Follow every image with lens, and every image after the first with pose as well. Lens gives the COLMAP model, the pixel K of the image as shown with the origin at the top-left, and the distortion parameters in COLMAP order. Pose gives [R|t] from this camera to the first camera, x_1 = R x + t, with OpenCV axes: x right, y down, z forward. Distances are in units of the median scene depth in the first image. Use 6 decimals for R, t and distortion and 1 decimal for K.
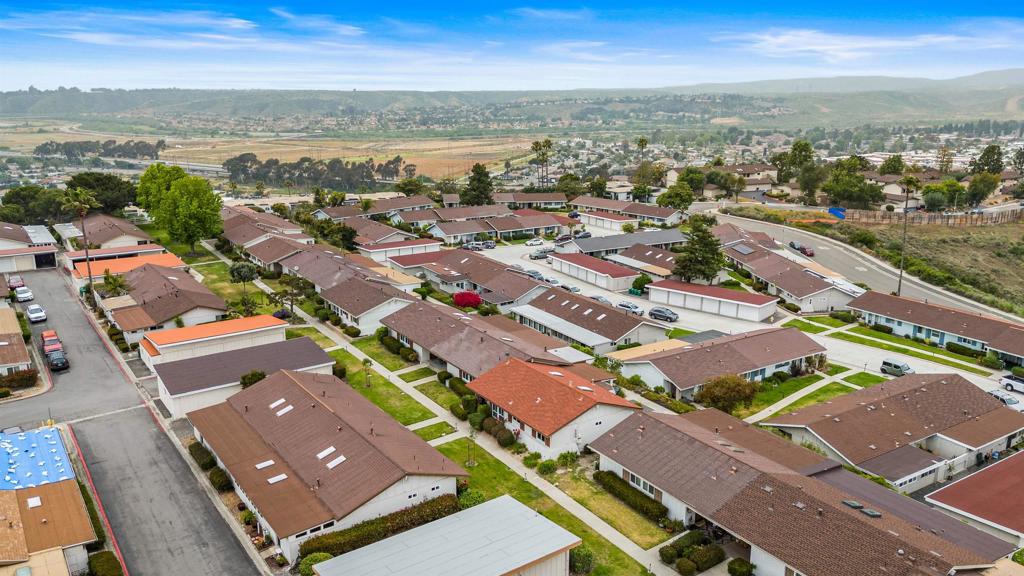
lens RADIAL K [[761.8, 0, 507.7], [0, 761.8, 290.5], [0, 0, 1]] dist [0.079875, -0.090599]
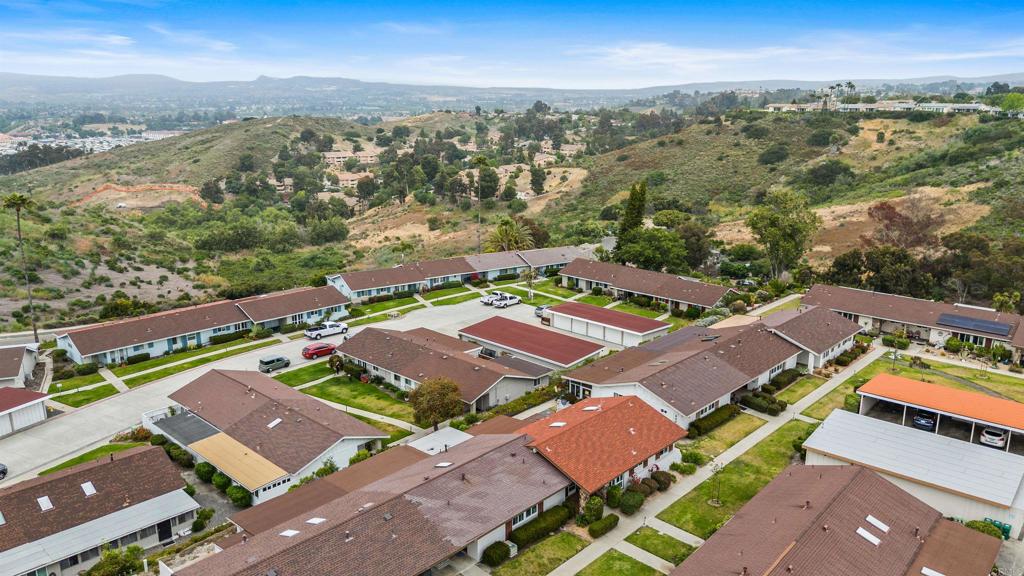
lens RADIAL K [[761.8, 0, 507.7], [0, 761.8, 290.5], [0, 0, 1]] dist [0.079875, -0.090599]
pose [[-0.243199, -0.247569, 0.937851, -0.449030], [0.240458, 0.921311, 0.305558, -0.199041], [-0.939699, 0.299825, -0.164532, 0.744942]]
